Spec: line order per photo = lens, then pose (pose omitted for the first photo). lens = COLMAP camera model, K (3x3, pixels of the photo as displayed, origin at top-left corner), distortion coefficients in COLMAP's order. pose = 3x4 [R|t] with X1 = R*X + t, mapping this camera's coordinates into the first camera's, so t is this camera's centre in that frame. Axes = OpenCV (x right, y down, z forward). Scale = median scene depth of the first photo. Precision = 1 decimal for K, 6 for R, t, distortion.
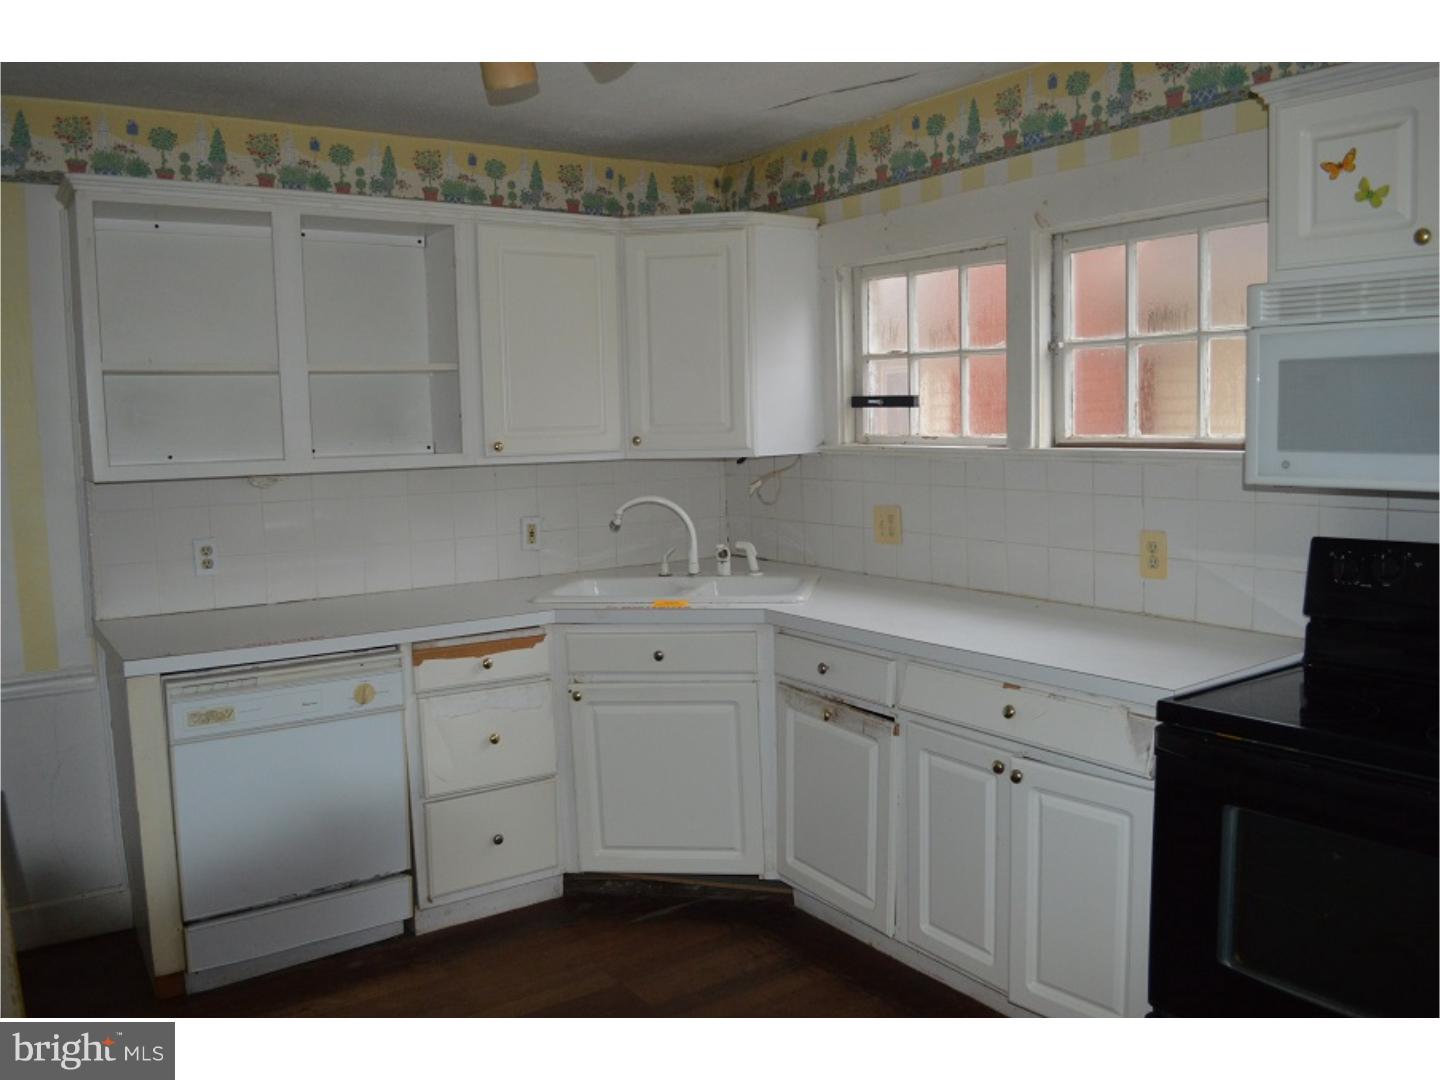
lens RADIAL K [[1198.6, 0, 720.0], [0, 1198.6, 540.0], [0, 0, 1]] dist [-0.083063, 0.004238]
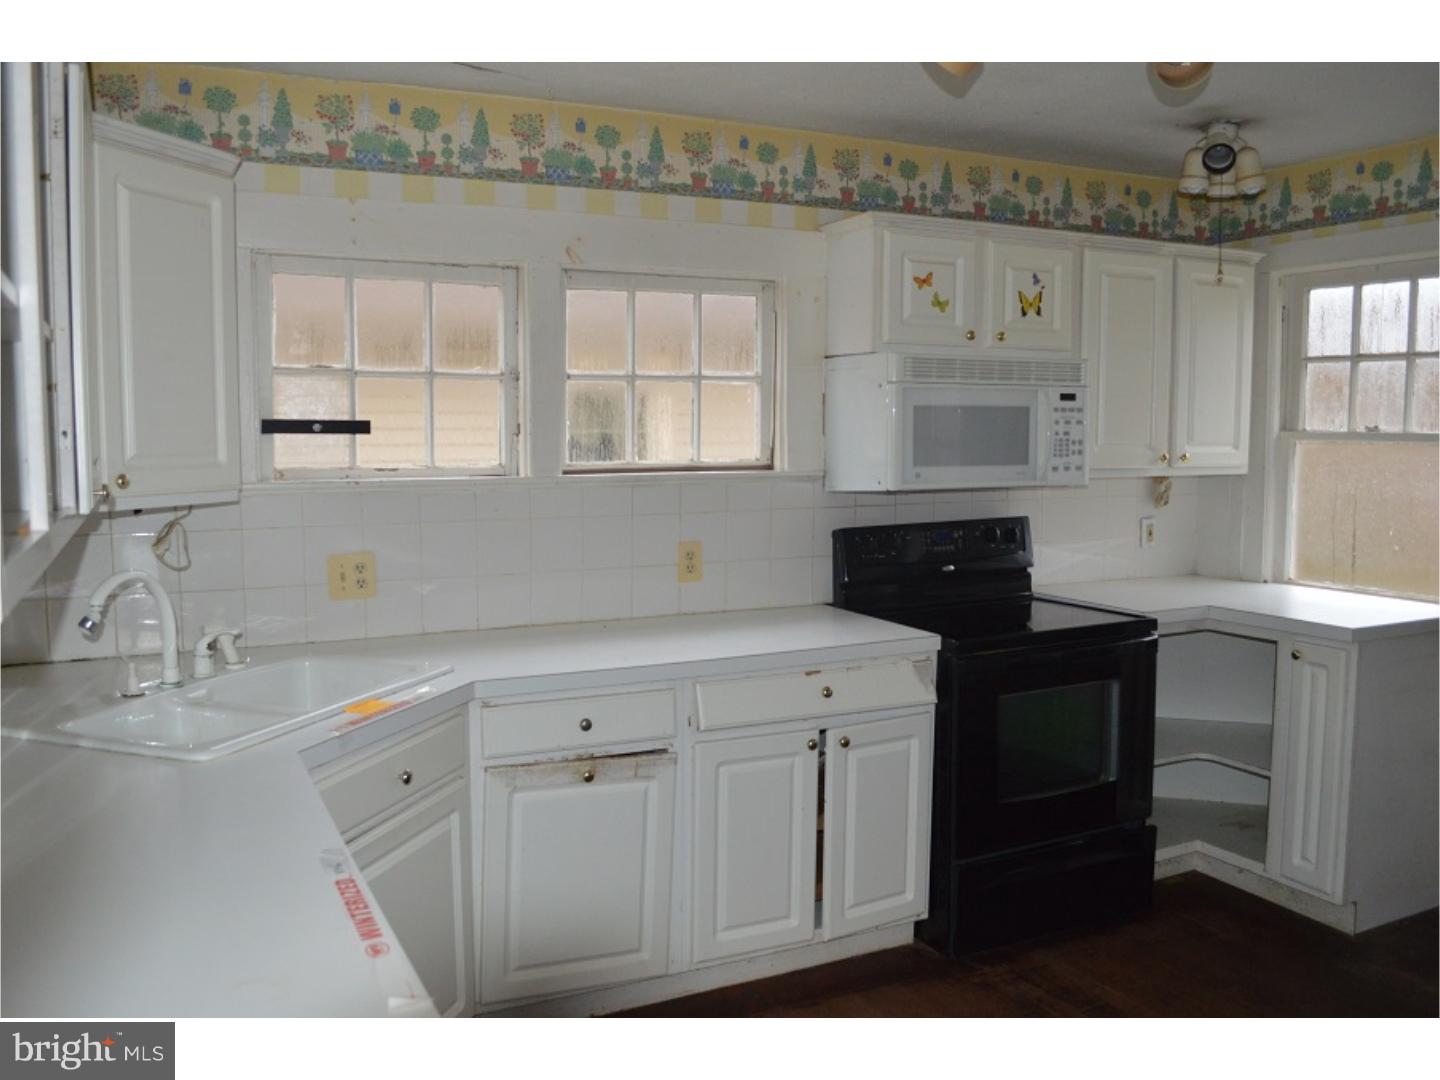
lens RADIAL K [[1198.6, 0, 720.0], [0, 1198.6, 540.0], [0, 0, 1]] dist [-0.083063, 0.004238]
pose [[0.127381, -0.068019, 0.989519, -0.770375], [0.103815, 0.993080, 0.054899, -0.067519], [-0.986406, 0.095734, 0.133561, 0.768873]]
